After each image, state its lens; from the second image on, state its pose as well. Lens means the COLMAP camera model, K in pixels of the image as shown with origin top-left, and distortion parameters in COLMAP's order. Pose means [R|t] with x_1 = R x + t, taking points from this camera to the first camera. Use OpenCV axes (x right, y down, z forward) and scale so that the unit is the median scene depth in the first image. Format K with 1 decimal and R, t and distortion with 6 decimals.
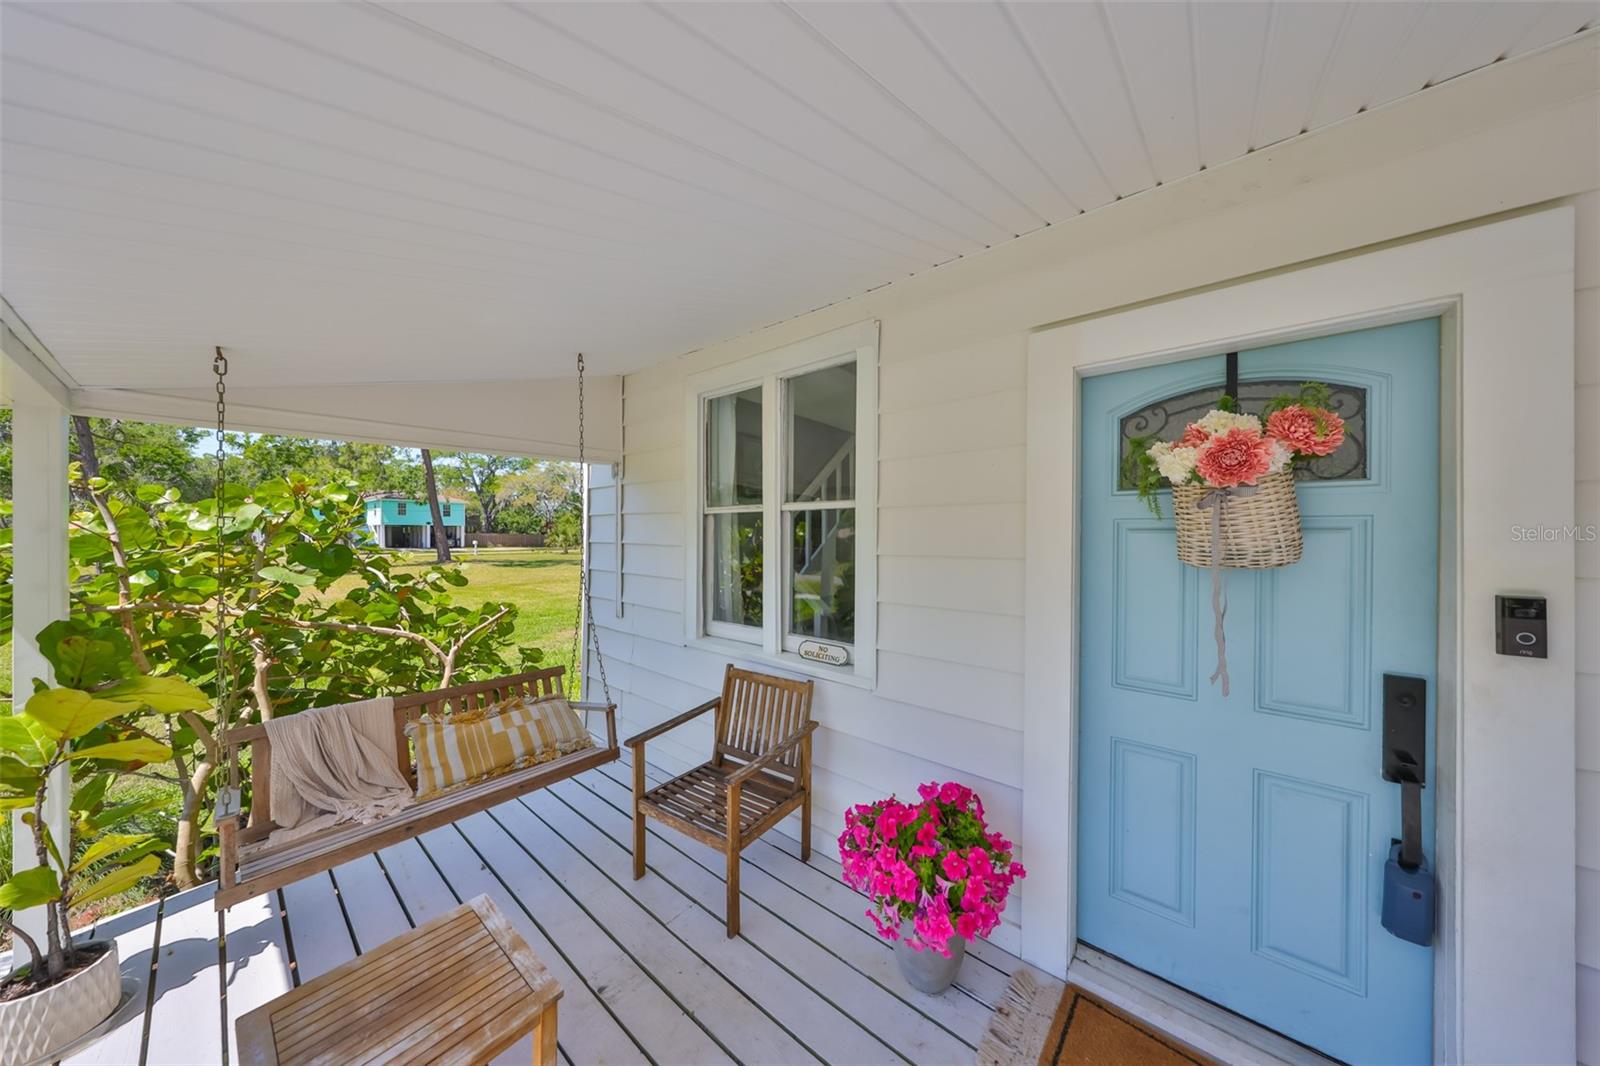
lens RADIAL K [[492.5, 0, 799.5], [0, 492.5, 531.4], [0, 0, 1]] dist [-0.001335, -0.000090]
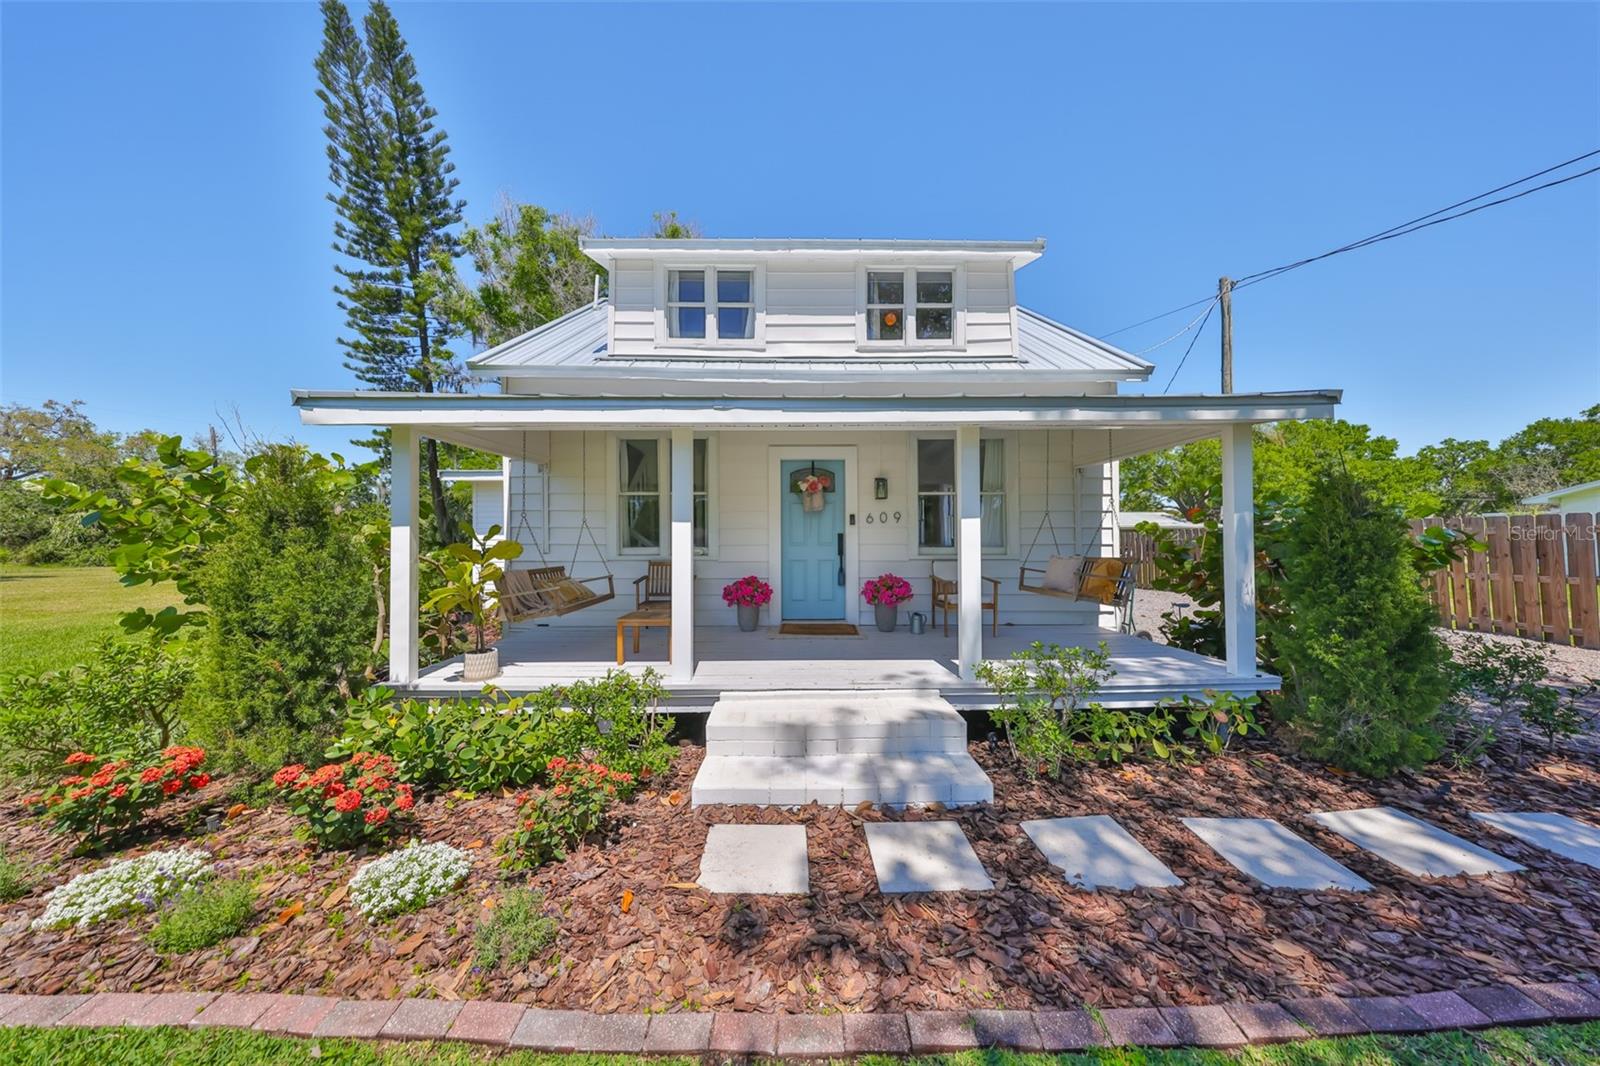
lens RADIAL K [[492.5, 0, 813.8], [0, 492.5, 532.0], [0, 0, 1]] dist [-0.001335, -0.000090]
pose [[0.749588, 0.001760, 0.661903, -1.701923], [0.005721, 0.999942, -0.009138, 0.252866], [-0.661880, 0.010637, 0.749534, -1.926565]]
